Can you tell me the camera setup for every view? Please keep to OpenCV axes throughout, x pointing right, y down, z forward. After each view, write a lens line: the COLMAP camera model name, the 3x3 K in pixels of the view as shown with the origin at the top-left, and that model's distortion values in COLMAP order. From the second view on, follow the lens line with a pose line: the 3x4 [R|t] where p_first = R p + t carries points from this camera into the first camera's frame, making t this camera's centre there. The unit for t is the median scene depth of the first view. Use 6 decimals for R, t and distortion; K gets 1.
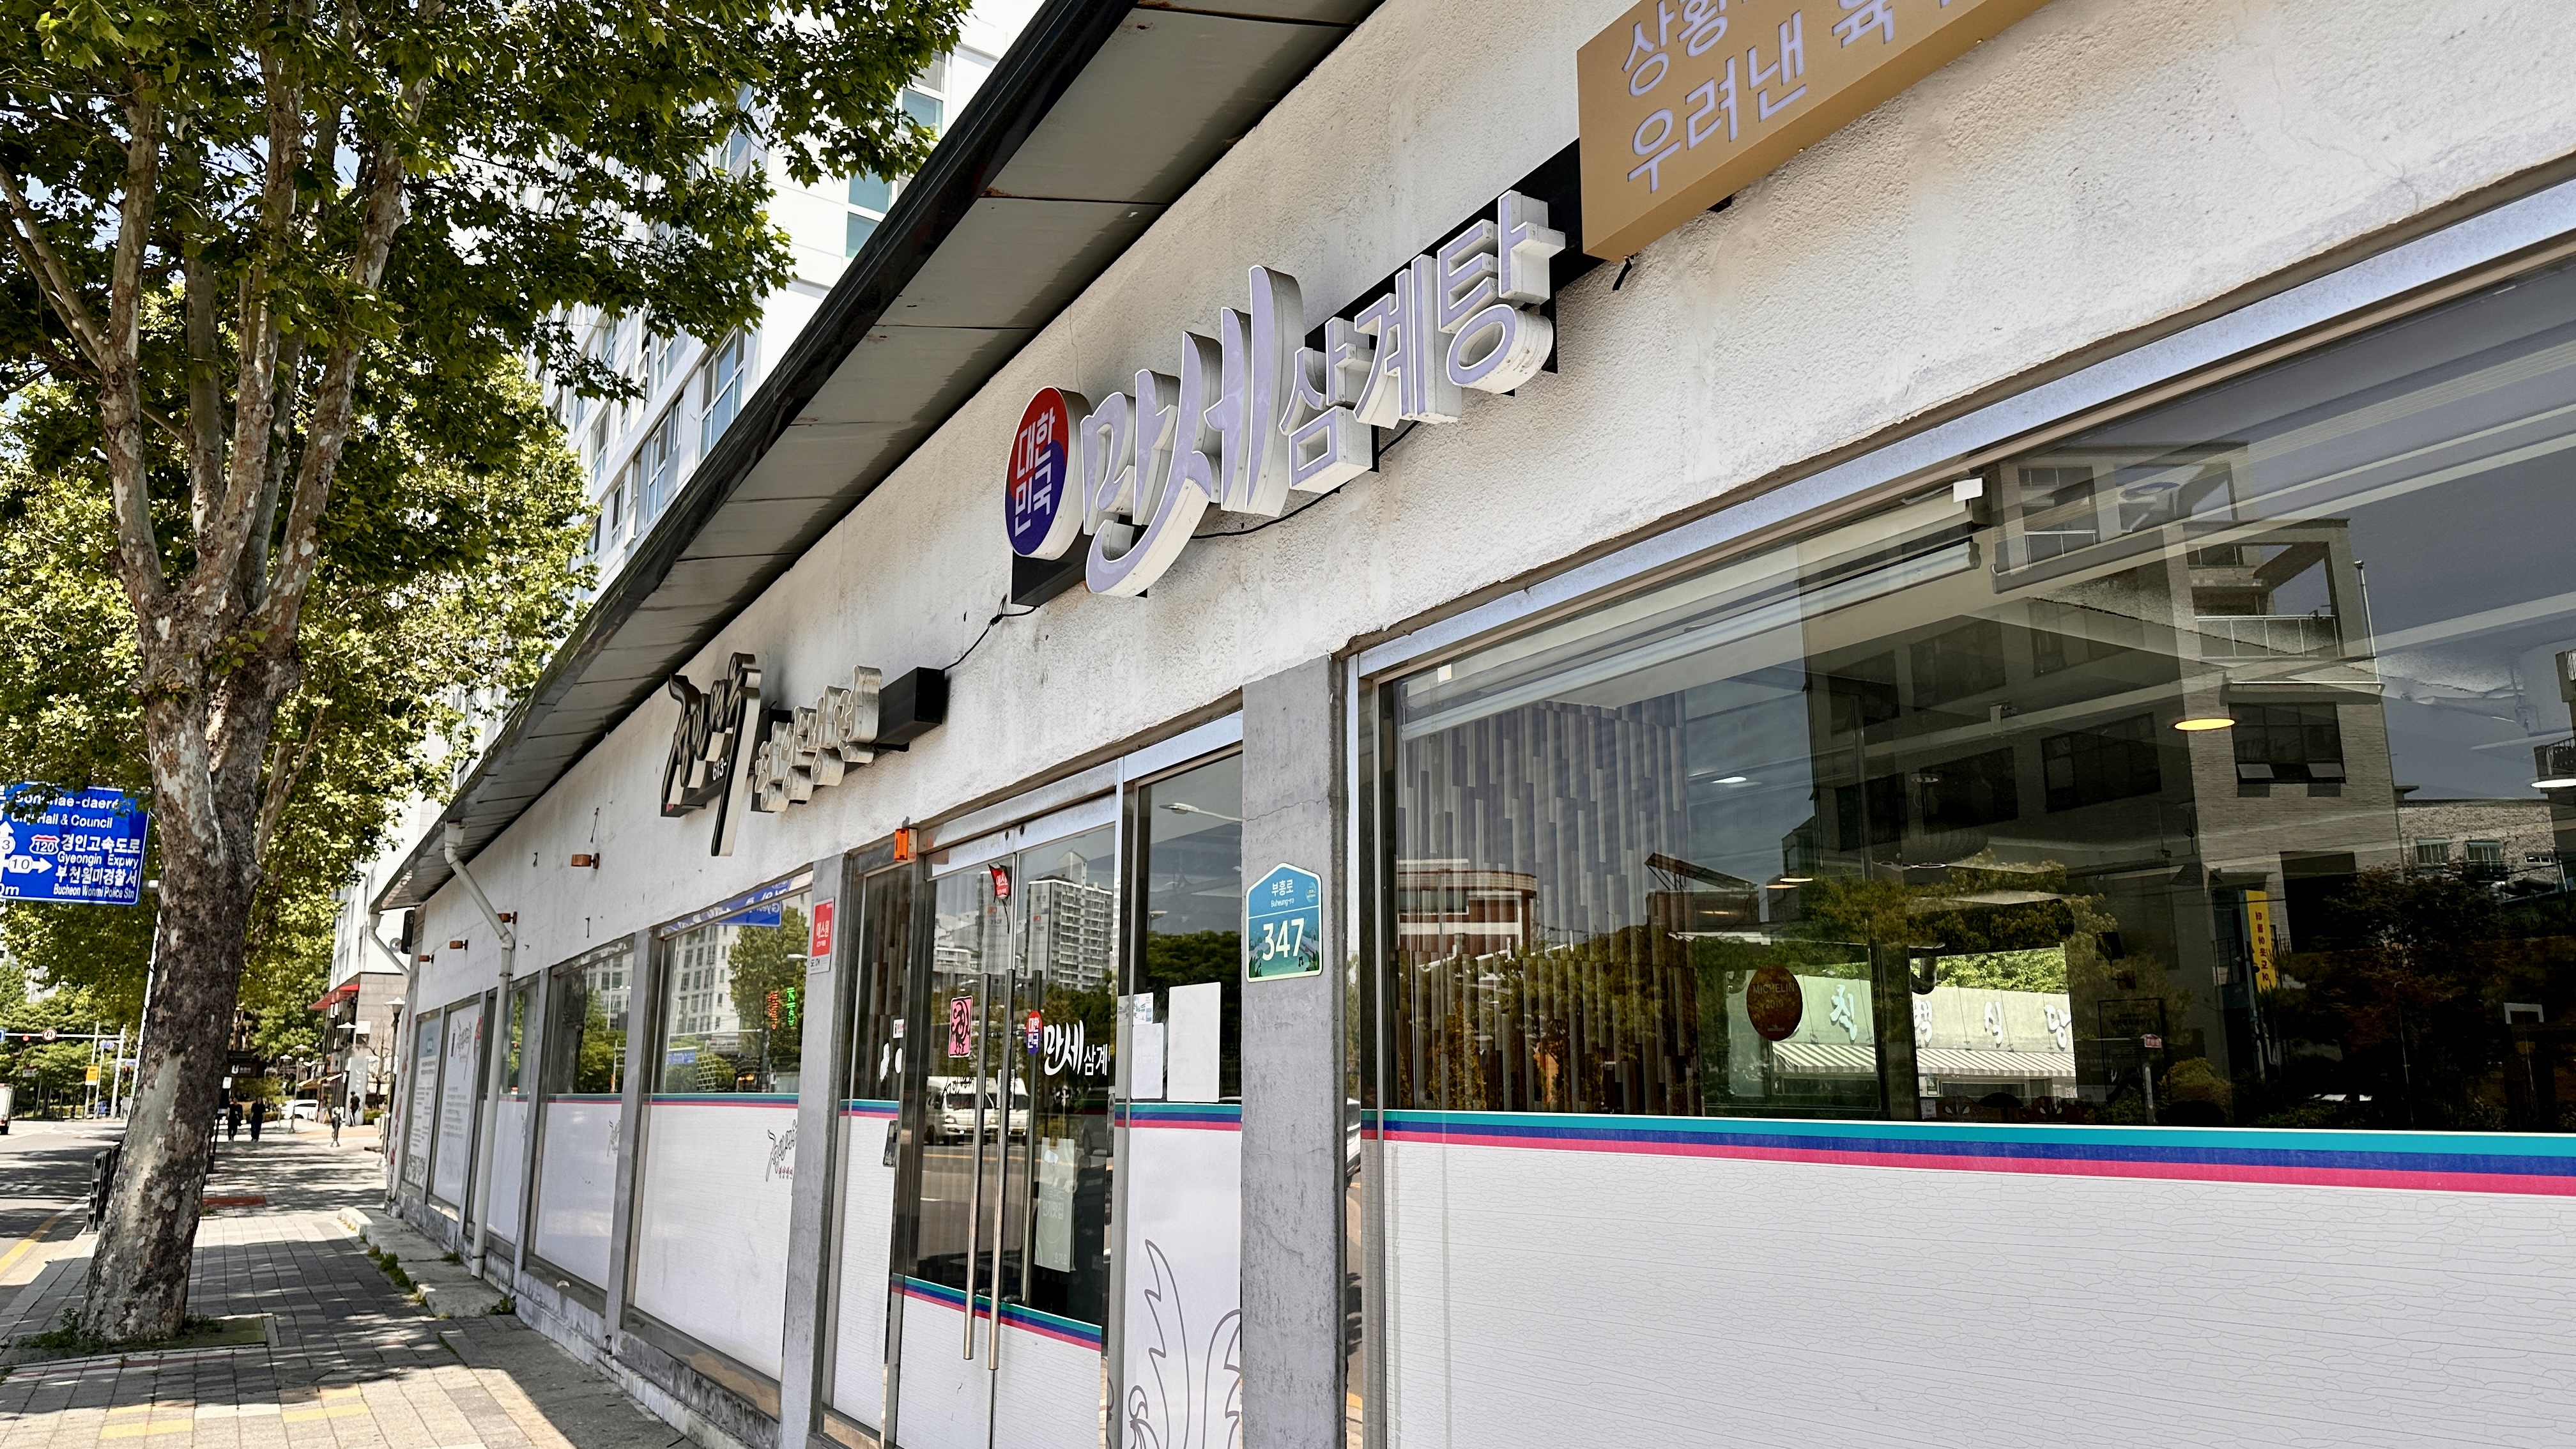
lens RADIAL K [[1821.0, 0, 1316.6], [0, 1821.0, 727.5], [0, 0, 1]] dist [0.080325, -0.158654]
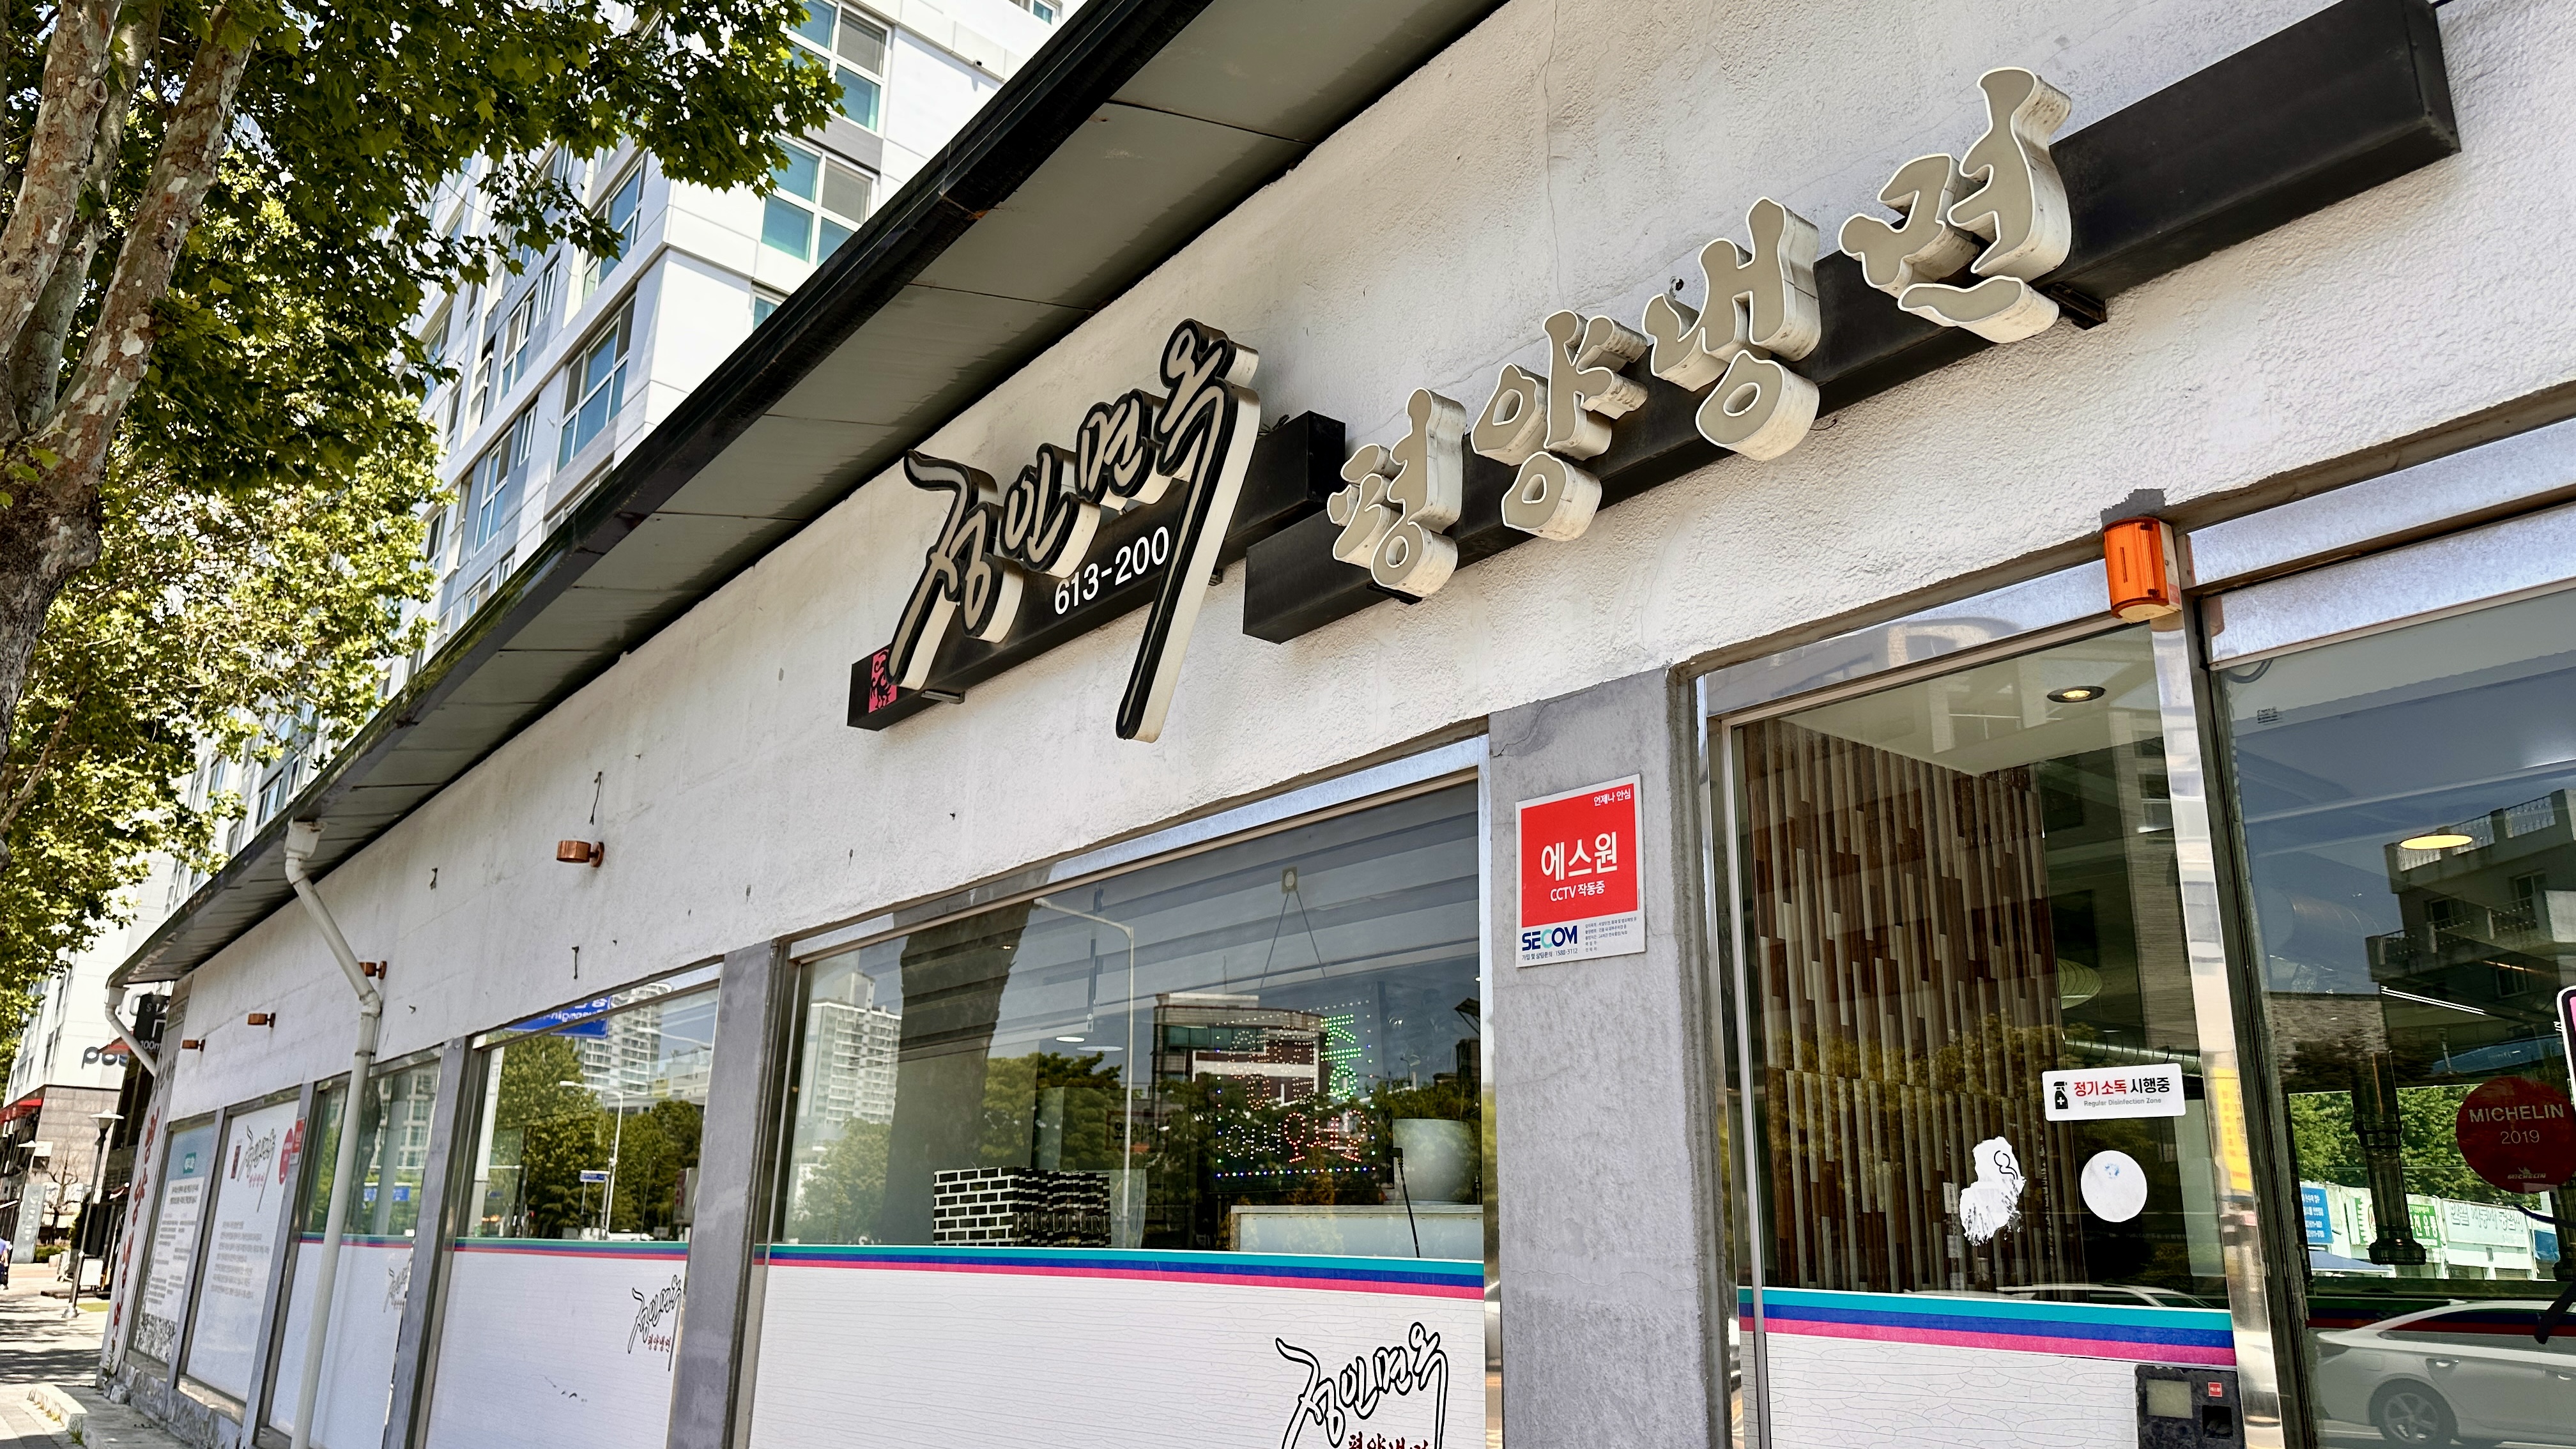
lens RADIAL K [[1792.0, 0, 1292.4], [0, 1792.0, 735.9], [0, 0, 1]] dist [0.056528, -0.071159]
pose [[0.991908, 0.049685, 0.116833, -0.157661], [-0.040502, 0.995995, -0.079706, 0.048504], [-0.120325, 0.074329, 0.989948, 0.248470]]
